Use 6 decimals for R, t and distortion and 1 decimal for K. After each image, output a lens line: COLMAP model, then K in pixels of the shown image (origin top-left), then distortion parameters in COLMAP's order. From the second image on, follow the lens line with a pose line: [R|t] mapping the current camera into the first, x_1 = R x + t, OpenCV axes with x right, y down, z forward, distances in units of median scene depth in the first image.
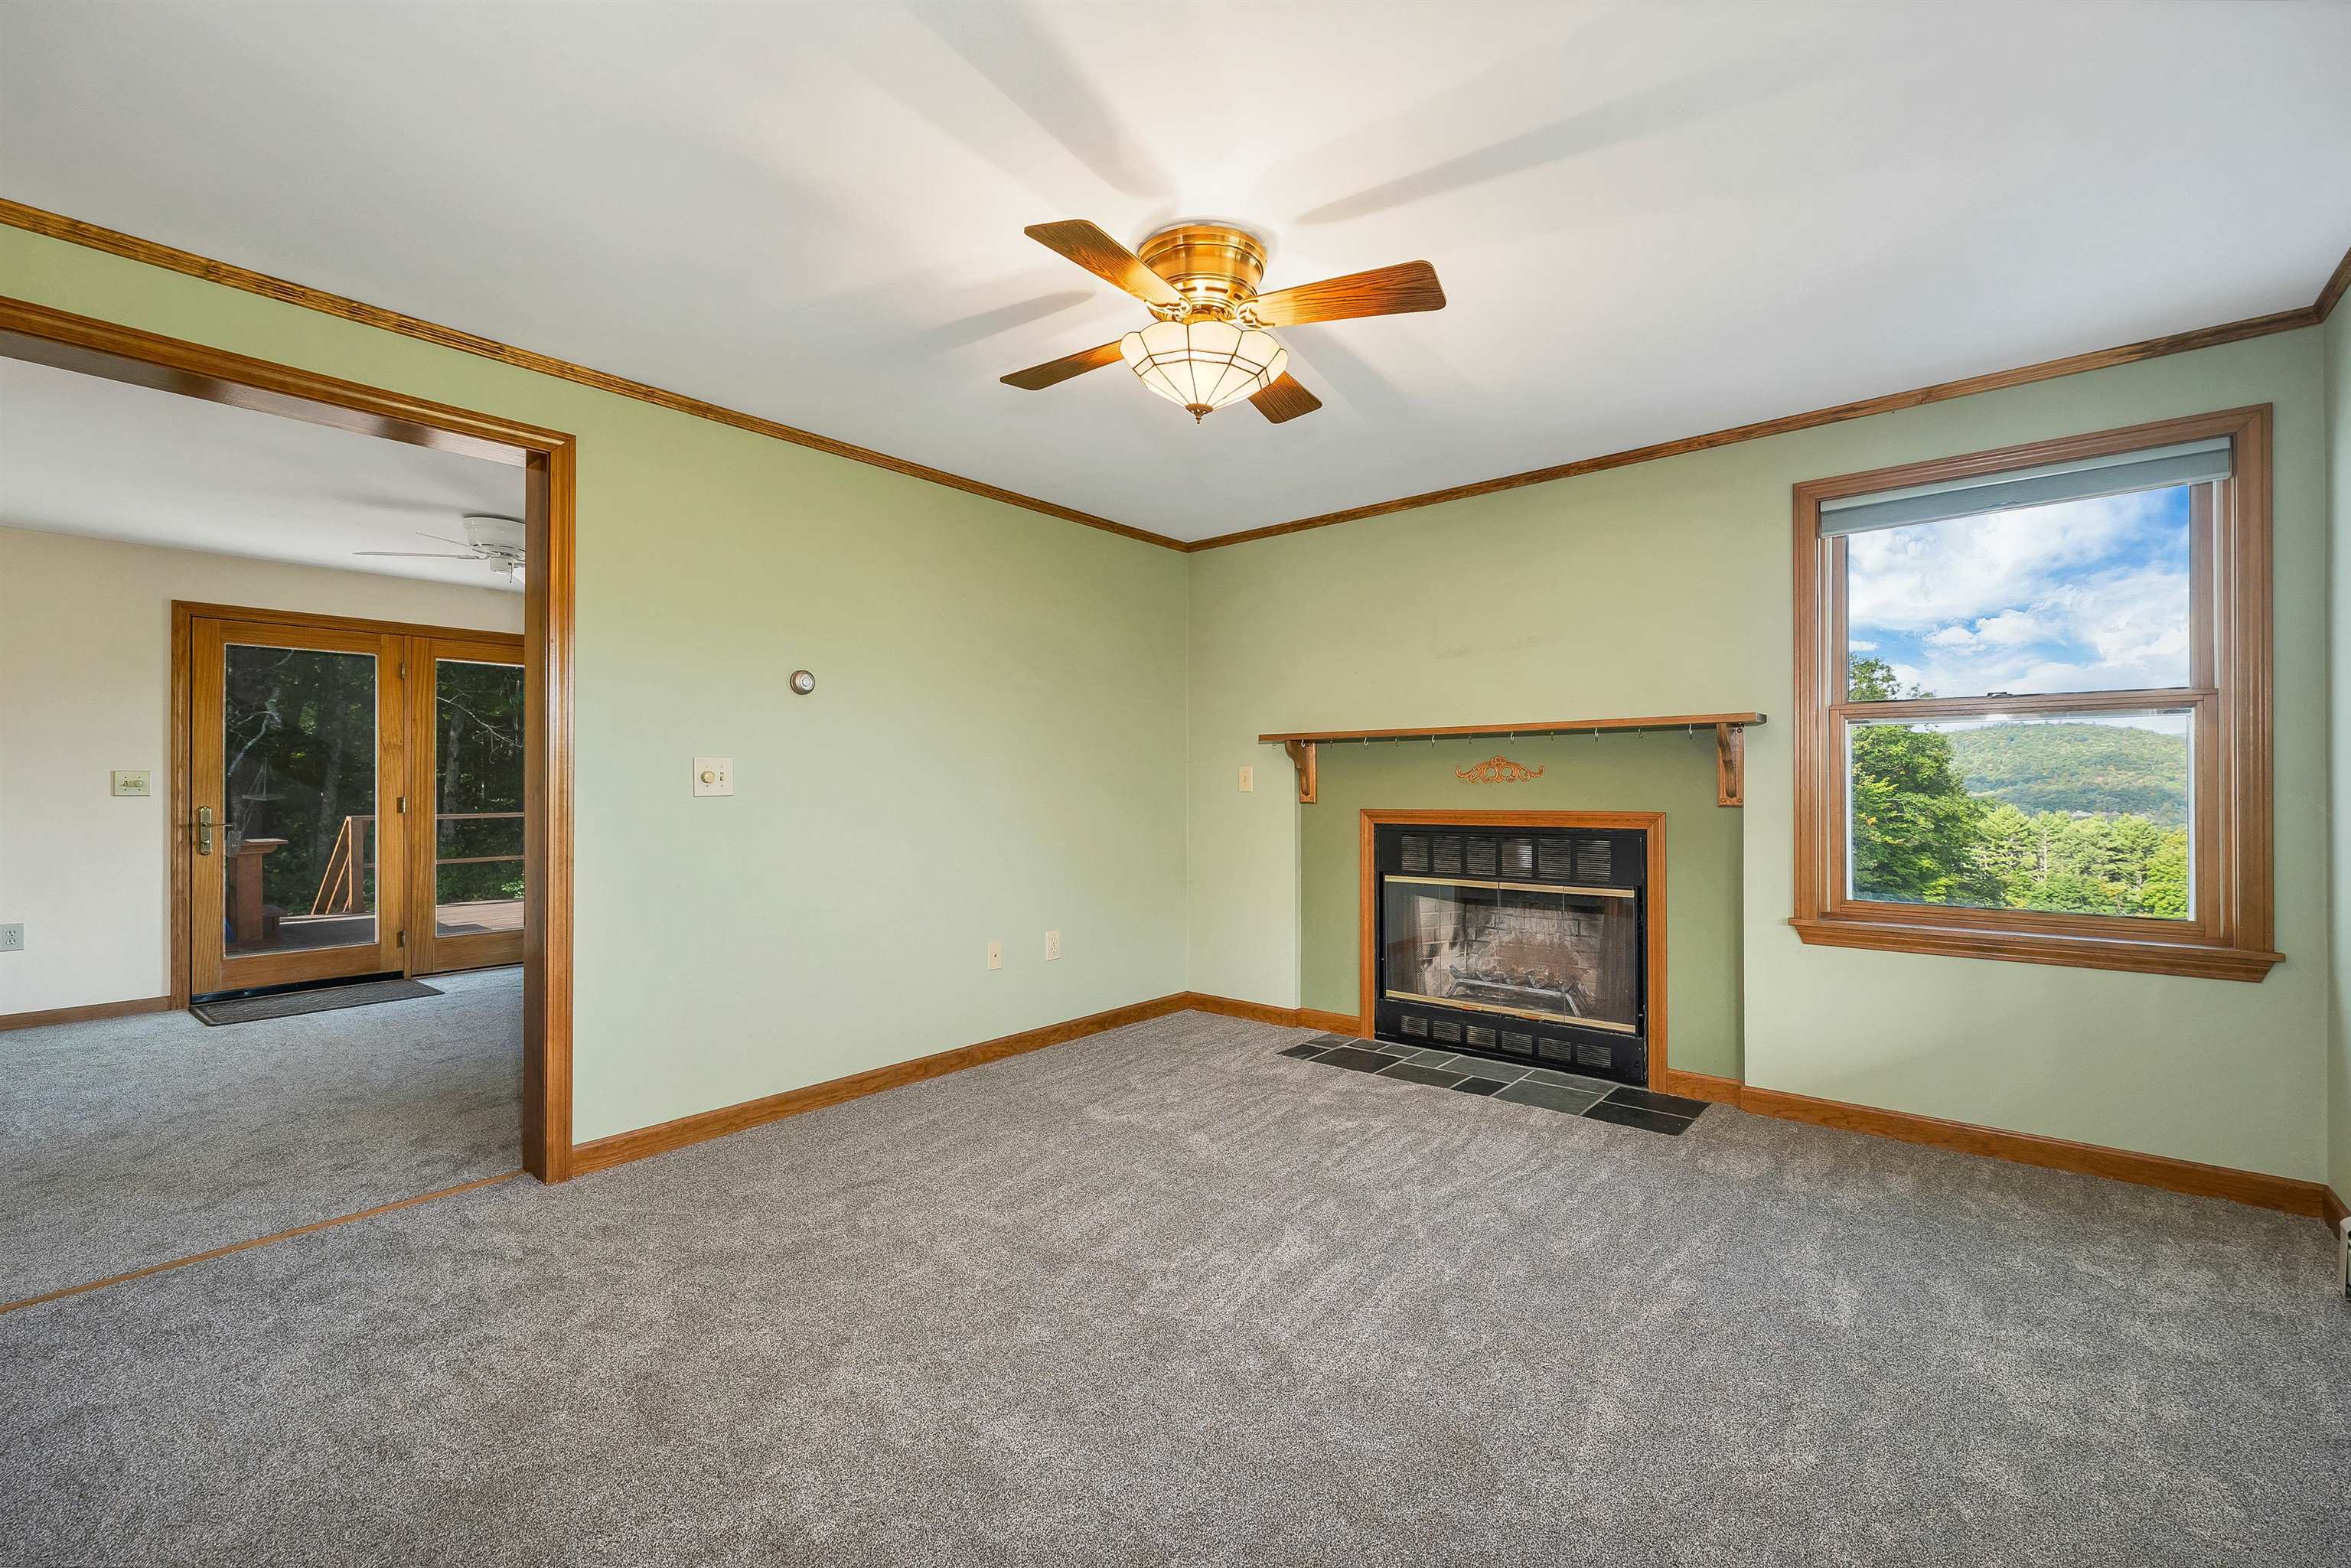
lens RADIAL K [[979.3, 0, 1197.0], [0, 979.3, 782.9], [0, 0, 1]] dist [0.004153, -0.000680]
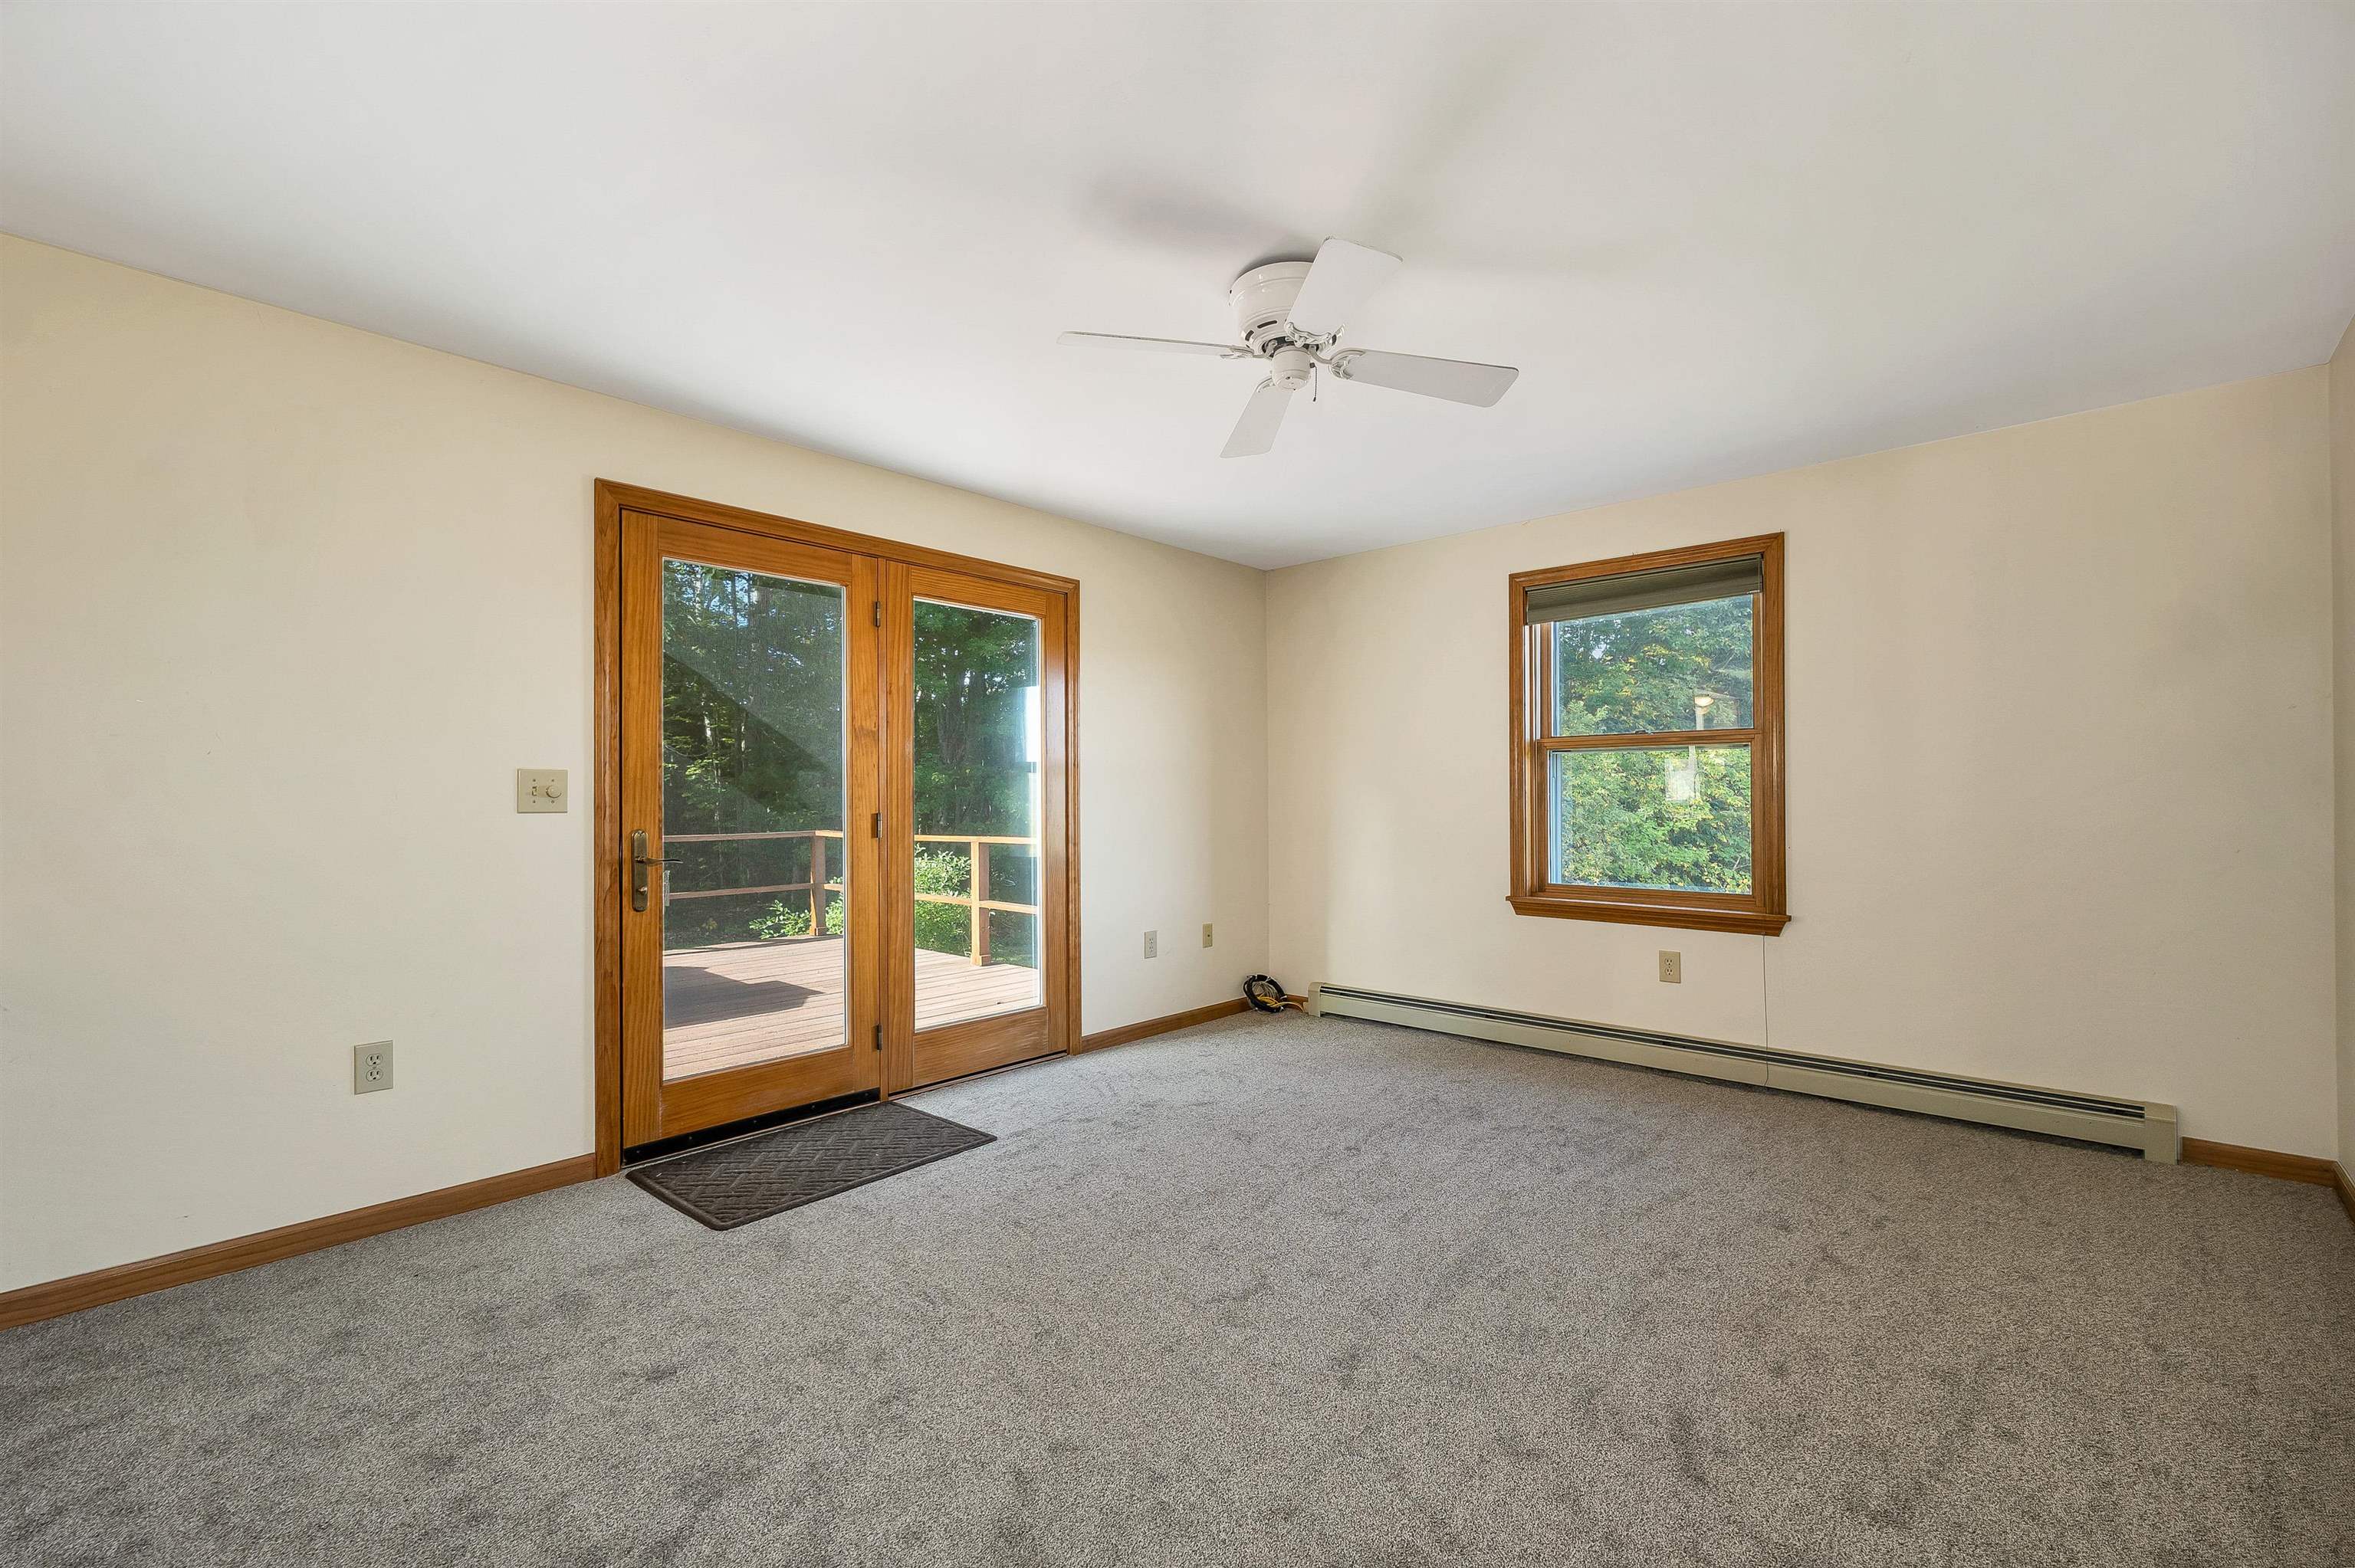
lens RADIAL K [[980.8, 0, 1175.2], [0, 980.8, 794.1], [0, 0, 1]] dist [0.004153, -0.000680]
pose [[0.999565, 0.000788, -0.029481, -0.284573], [-0.000848, 0.999998, -0.002041, 0.001534], [0.029480, 0.002066, 0.999563, 0.177383]]
